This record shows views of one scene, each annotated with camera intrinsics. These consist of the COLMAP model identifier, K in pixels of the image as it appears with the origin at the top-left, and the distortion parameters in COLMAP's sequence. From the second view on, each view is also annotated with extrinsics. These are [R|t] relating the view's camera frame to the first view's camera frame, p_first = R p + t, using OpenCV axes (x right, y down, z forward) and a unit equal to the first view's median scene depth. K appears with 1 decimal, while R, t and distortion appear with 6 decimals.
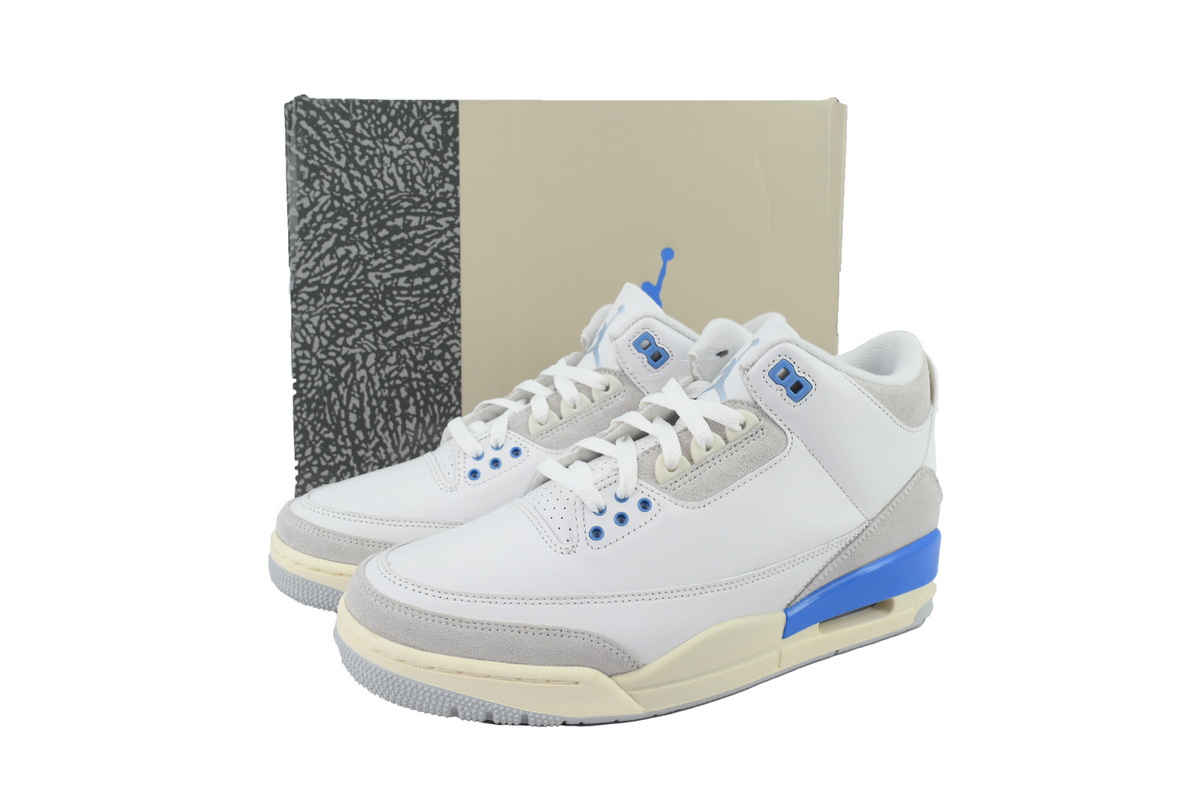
lens RADIAL K [[1051.9, 0, 600.0], [0, 1051.9, 400.0], [0, 0, 1]] dist [-0.000669, -0.002598]
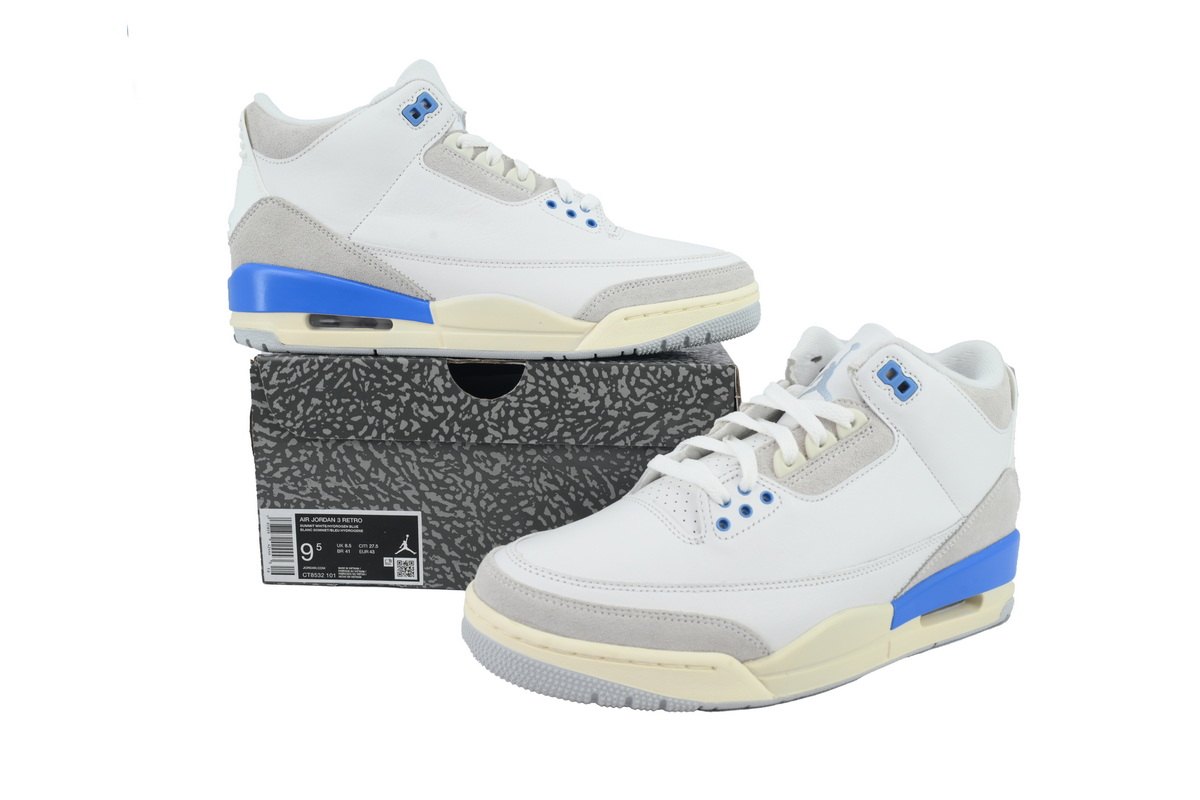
lens RADIAL K [[1051.9, 0, 600.0], [0, 1051.9, 400.0], [0, 0, 1]] dist [-0.000669, -0.002598]
pose [[0.997865, 0.007917, 0.064829, -0.183284], [-0.004844, 0.998863, -0.047421, 0.052009], [-0.065131, 0.047005, 0.996769, -0.024517]]
